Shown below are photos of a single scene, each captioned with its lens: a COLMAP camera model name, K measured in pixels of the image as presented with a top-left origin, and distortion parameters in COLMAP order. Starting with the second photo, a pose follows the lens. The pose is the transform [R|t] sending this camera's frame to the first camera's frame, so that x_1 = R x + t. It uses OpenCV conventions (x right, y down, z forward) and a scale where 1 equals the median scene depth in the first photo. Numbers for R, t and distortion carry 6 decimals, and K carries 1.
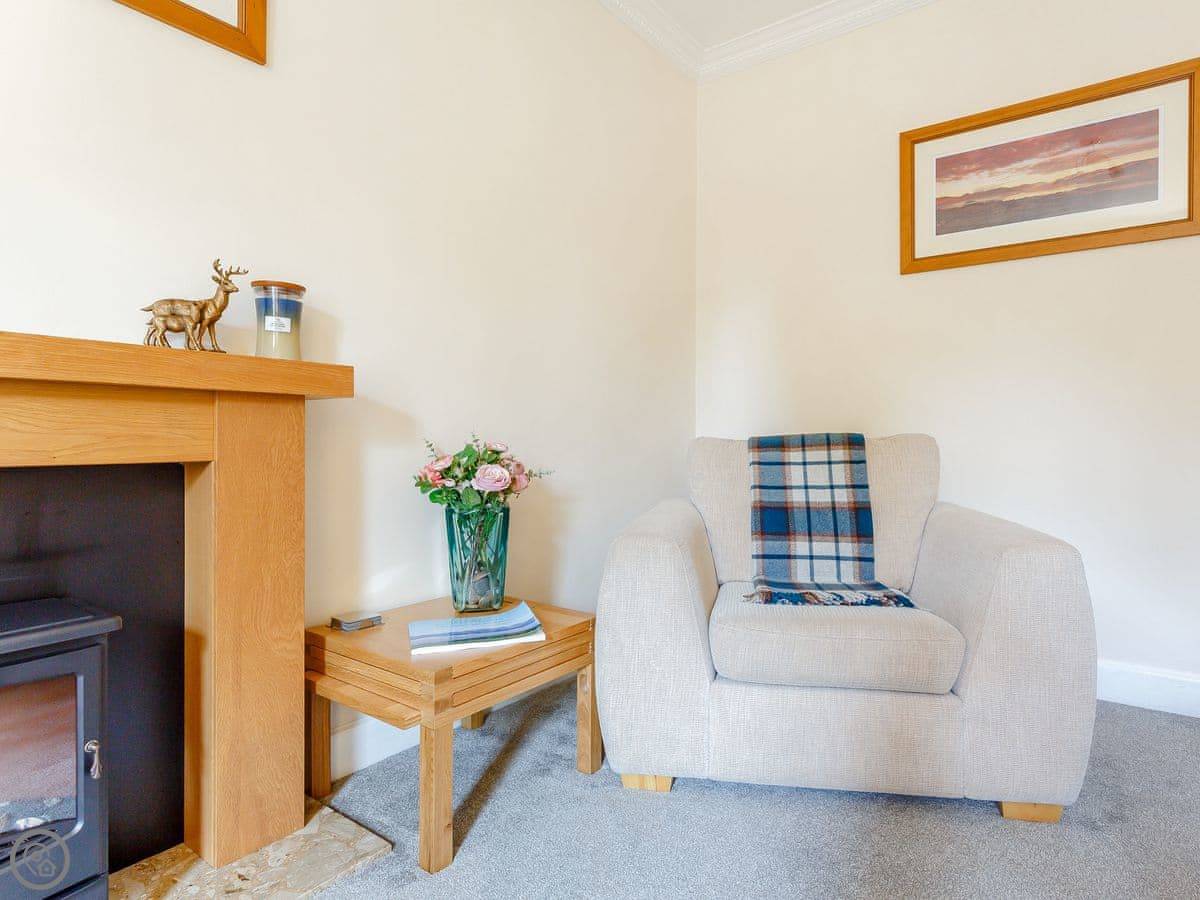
lens RADIAL K [[659.9, 0, 648.7], [0, 659.9, 446.6], [0, 0, 1]] dist [0.004705, 0.000383]
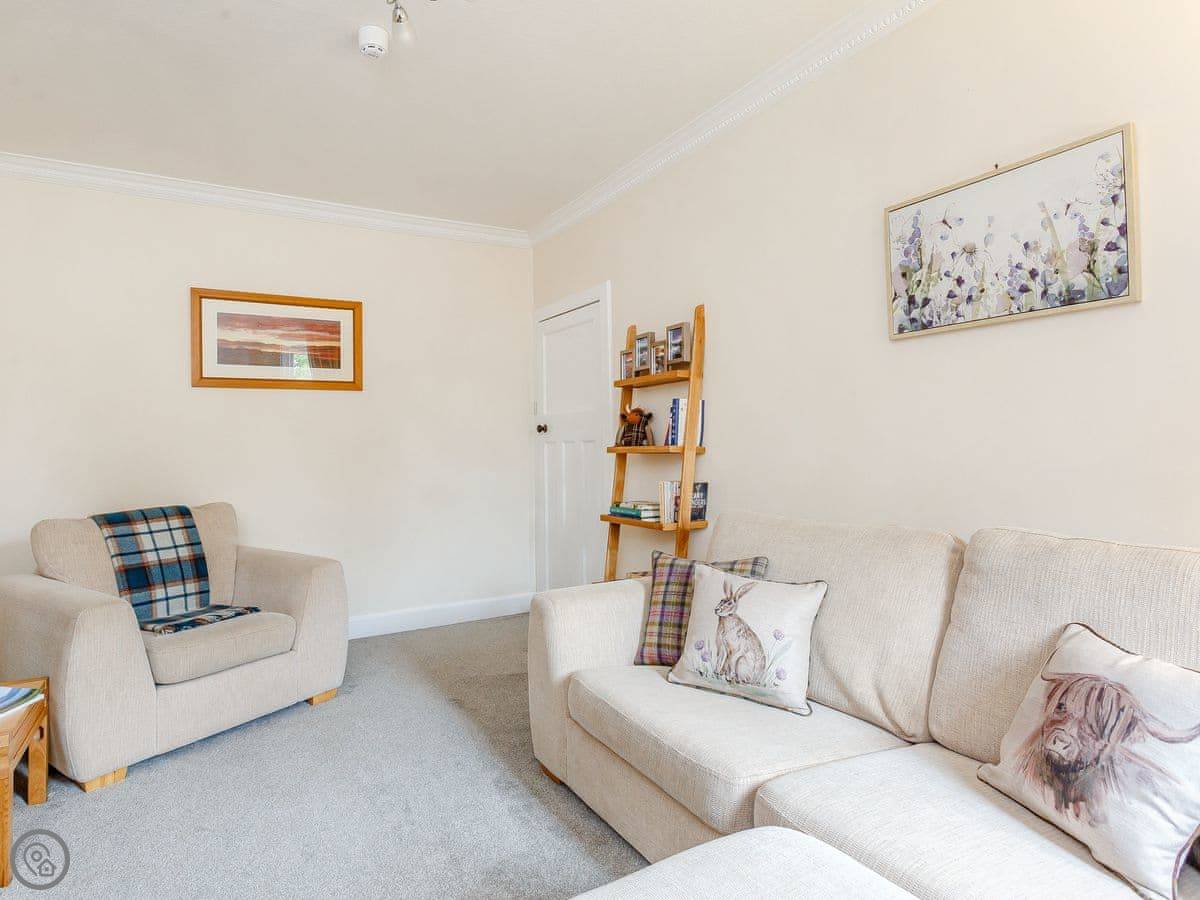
lens RADIAL K [[645.7, 0, 579.5], [0, 645.7, 436.1], [0, 0, 1]] dist [-0.000348, -0.000286]
pose [[0.414234, 0.007693, 0.910138, -0.637164], [0.020075, 0.999644, -0.017586, -0.136885], [-0.909949, 0.025556, 0.413932, -0.386640]]
